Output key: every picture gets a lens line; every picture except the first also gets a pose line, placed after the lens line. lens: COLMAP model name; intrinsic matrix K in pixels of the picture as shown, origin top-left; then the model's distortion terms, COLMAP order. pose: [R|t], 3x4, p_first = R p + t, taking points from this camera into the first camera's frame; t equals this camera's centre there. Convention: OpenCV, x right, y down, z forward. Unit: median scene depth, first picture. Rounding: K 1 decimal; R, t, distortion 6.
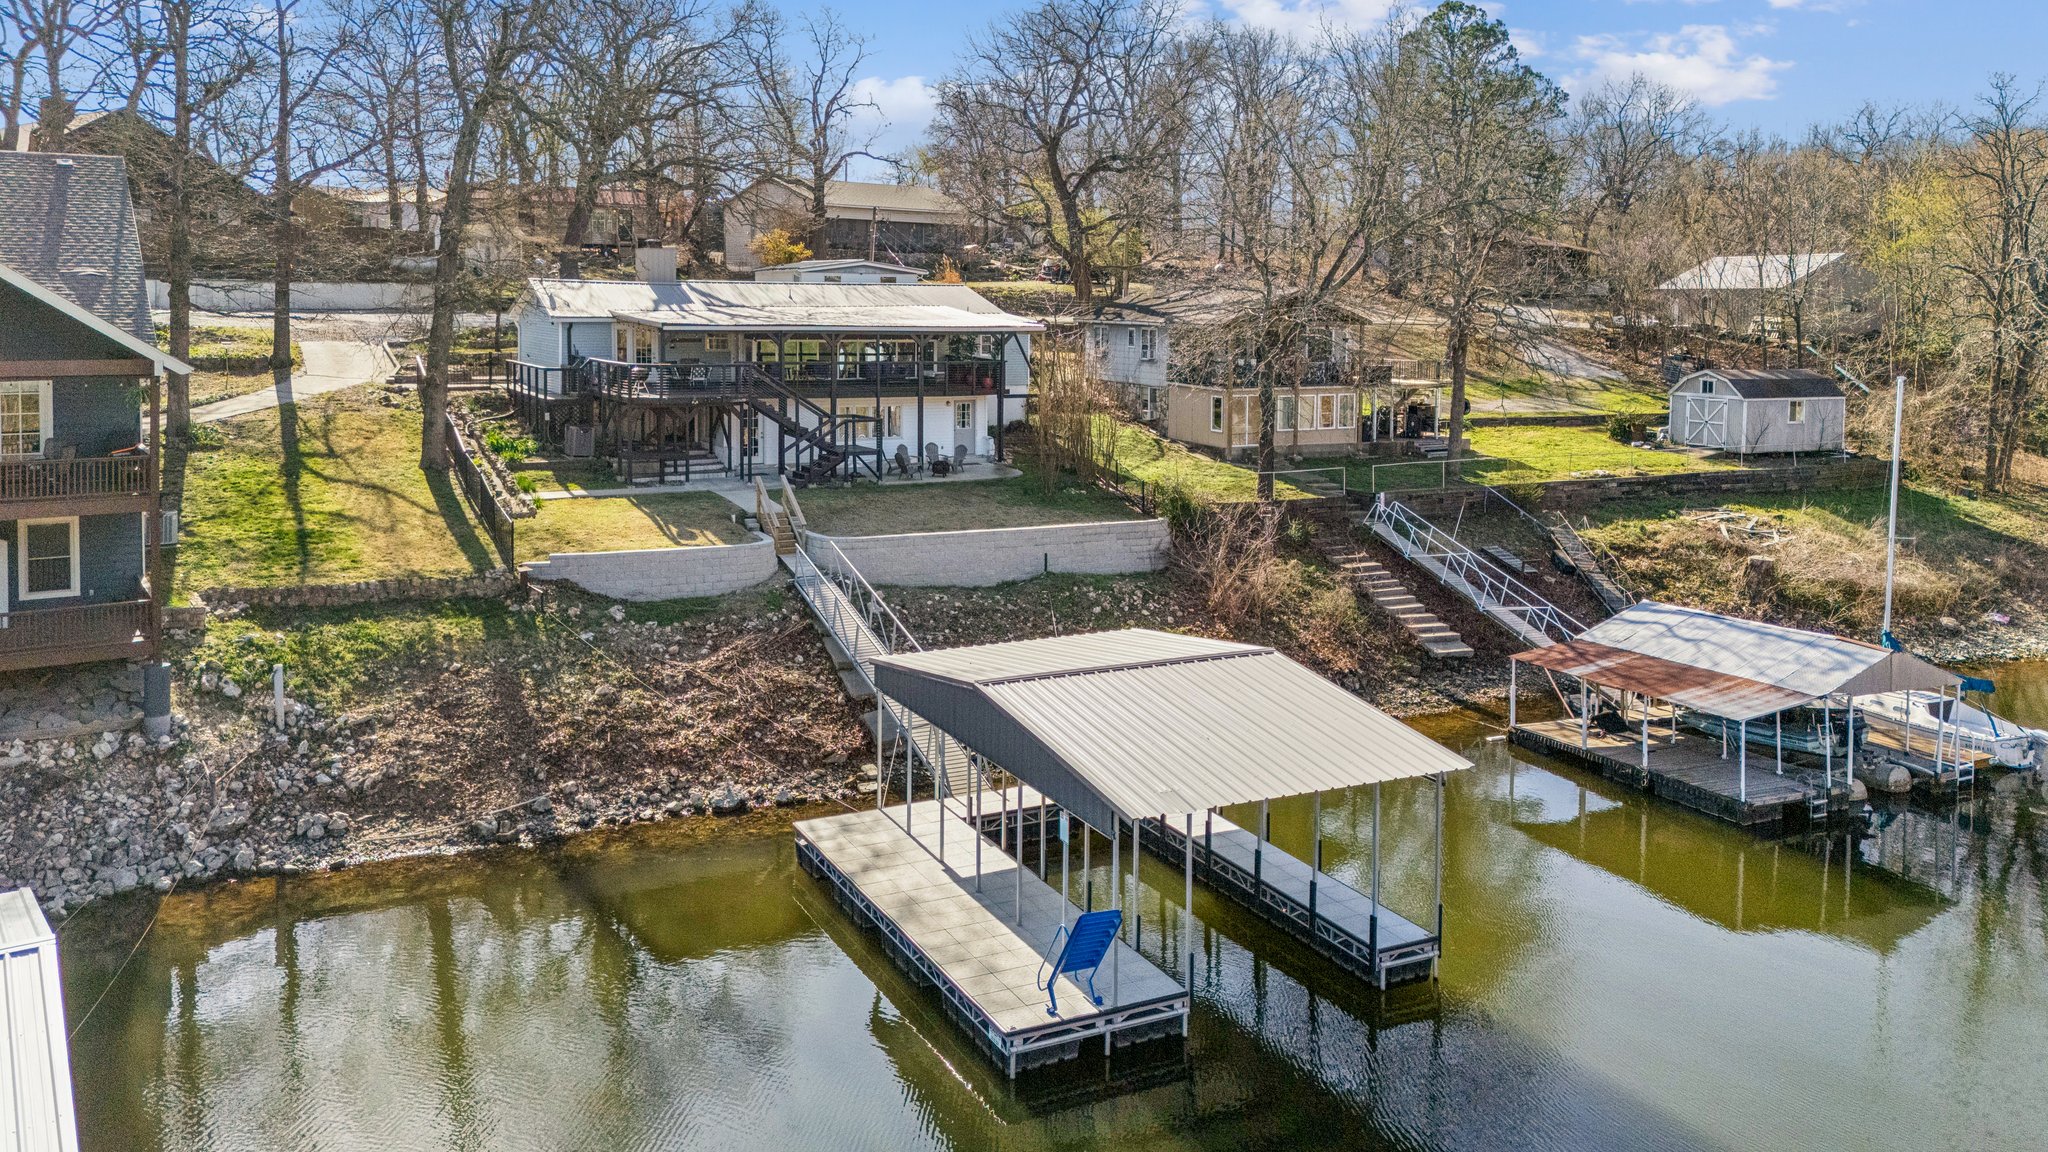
lens RADIAL K [[1468.0, 0, 1016.8], [0, 1468.0, 579.9], [0, 0, 1]] dist [0.049566, -0.061795]
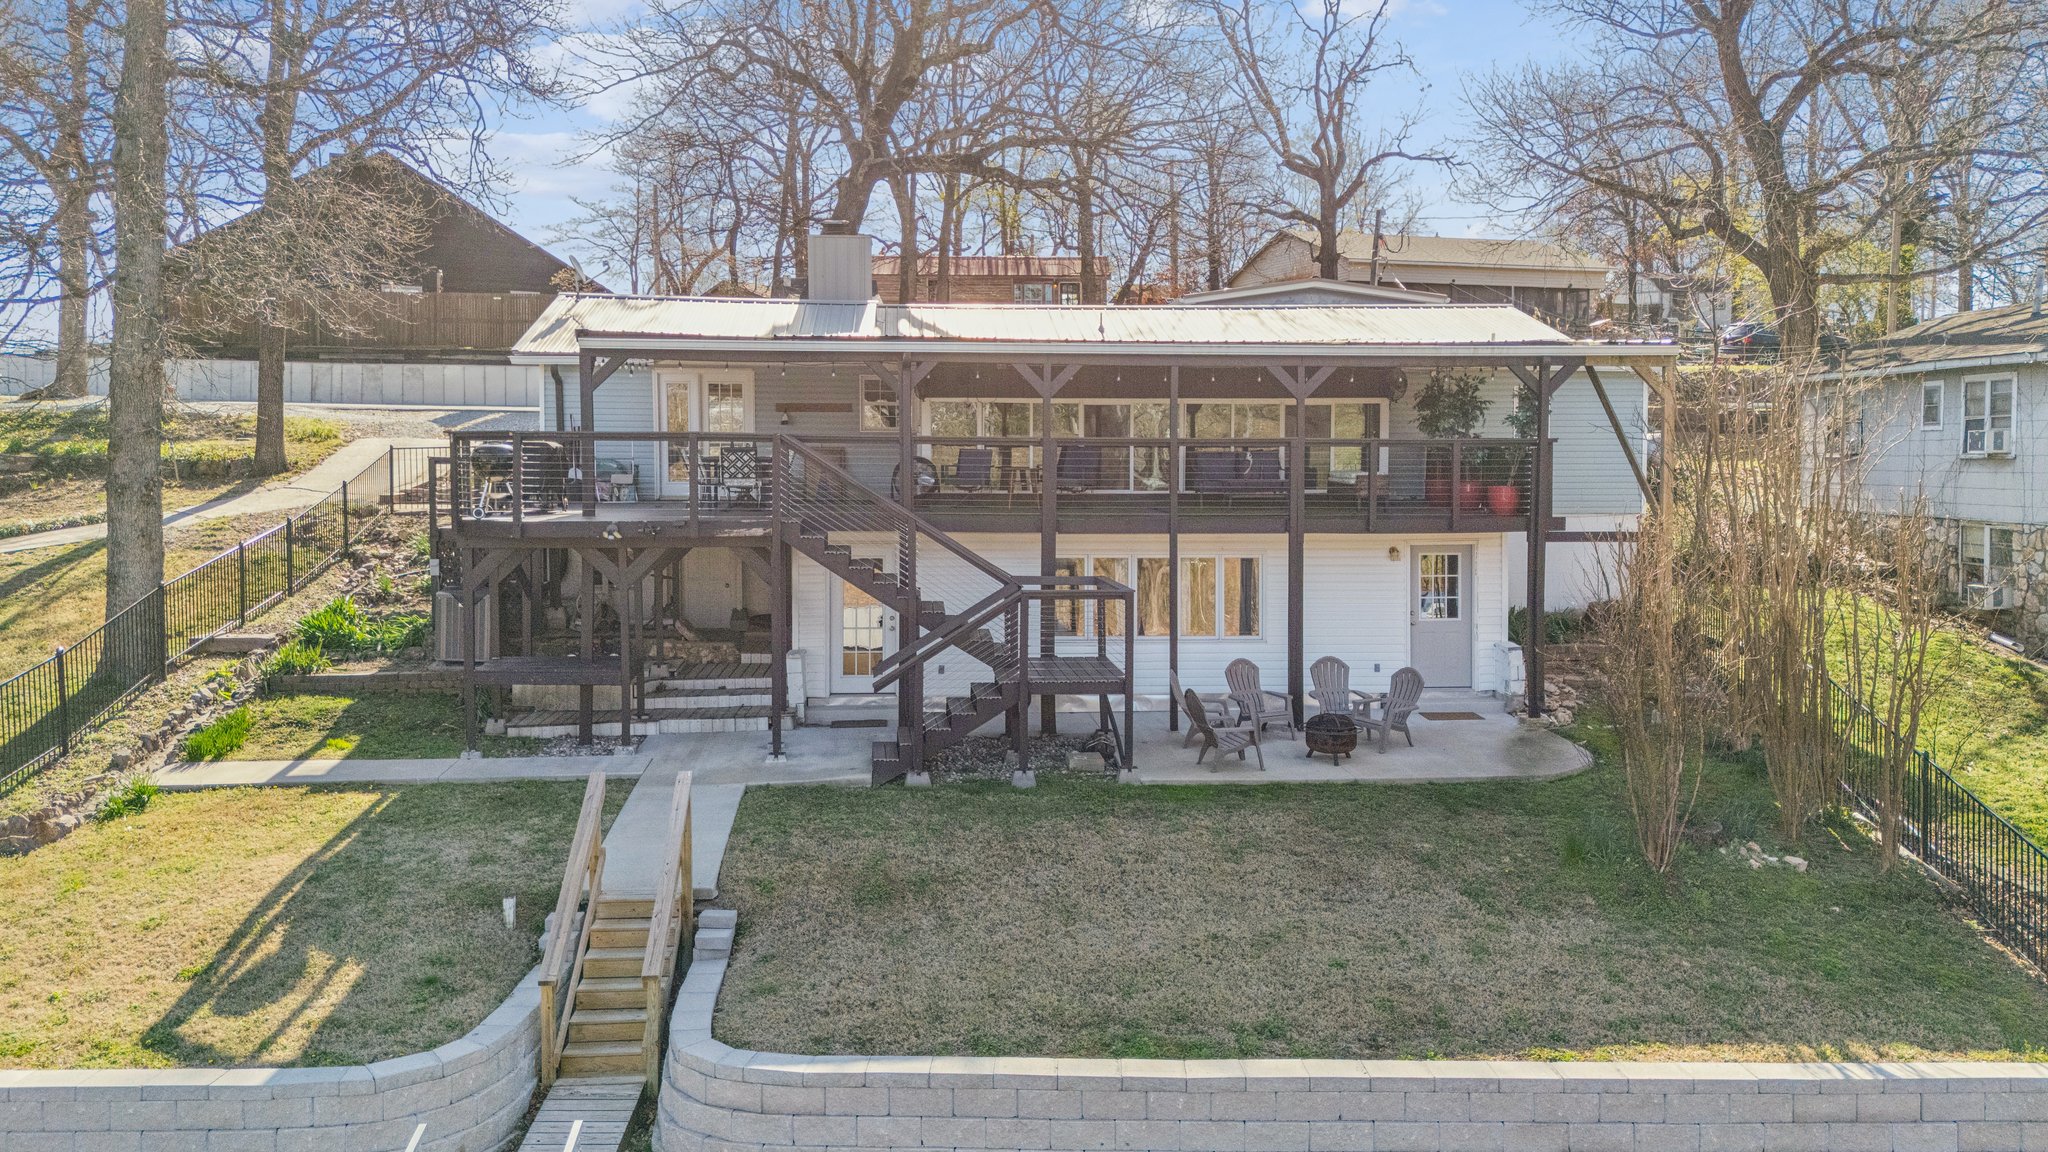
lens RADIAL K [[1468.0, 0, 1016.8], [0, 1468.0, 579.9], [0, 0, 1]] dist [0.049566, -0.061795]
pose [[0.909885, 0.031039, -0.413697, 0.021048], [-0.073203, 0.993562, -0.086459, -0.070135], [0.408350, 0.108952, 0.906300, 0.591385]]
